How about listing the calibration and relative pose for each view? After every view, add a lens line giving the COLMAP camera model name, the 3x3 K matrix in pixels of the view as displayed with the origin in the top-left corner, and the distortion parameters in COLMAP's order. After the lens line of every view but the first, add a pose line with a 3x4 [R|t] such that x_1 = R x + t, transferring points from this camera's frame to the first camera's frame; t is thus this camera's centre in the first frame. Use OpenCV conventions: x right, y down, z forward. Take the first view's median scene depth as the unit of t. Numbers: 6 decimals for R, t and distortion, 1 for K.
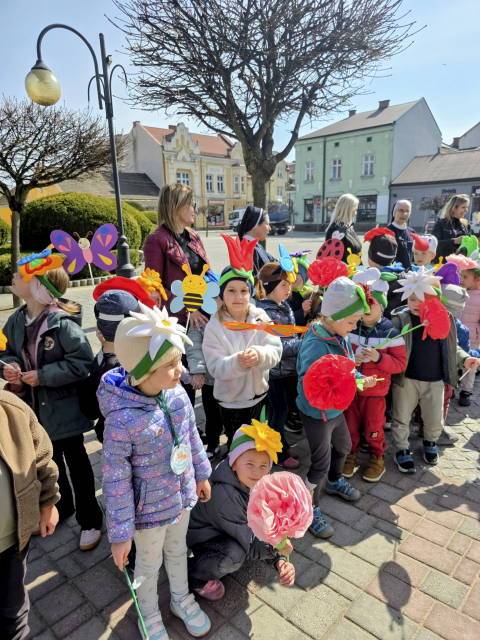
lens RADIAL K [[429.3, 0, 246.2], [0, 429.3, 329.0], [0, 0, 1]] dist [0.042765, -0.033599]
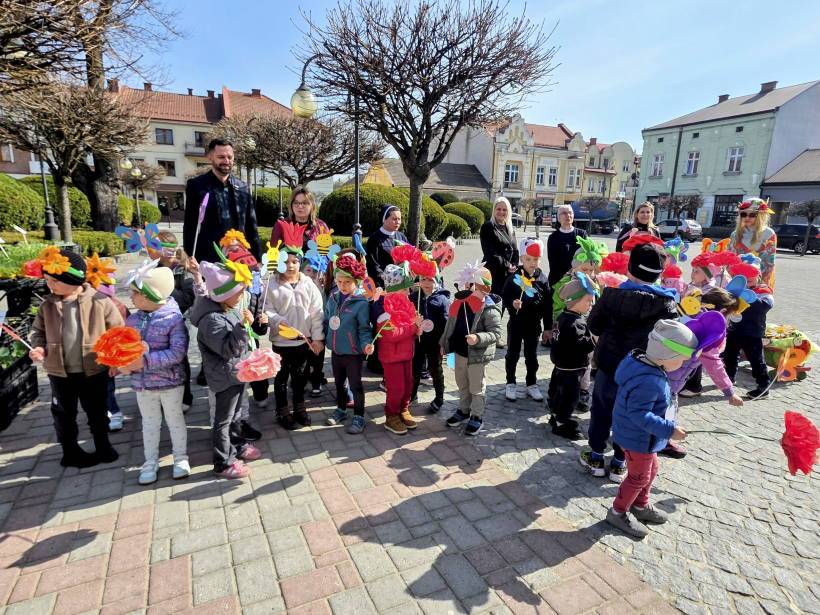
lens RADIAL K [[461.3, 0, 417.8], [0, 461.3, 308.2], [0, 0, 1]] dist [0.008967, -0.002187]
pose [[0.934465, 0.121363, -0.334733, 0.264465], [-0.135572, 0.990579, -0.019322, 0.011334], [0.329235, 0.063436, 0.942115, -0.089510]]
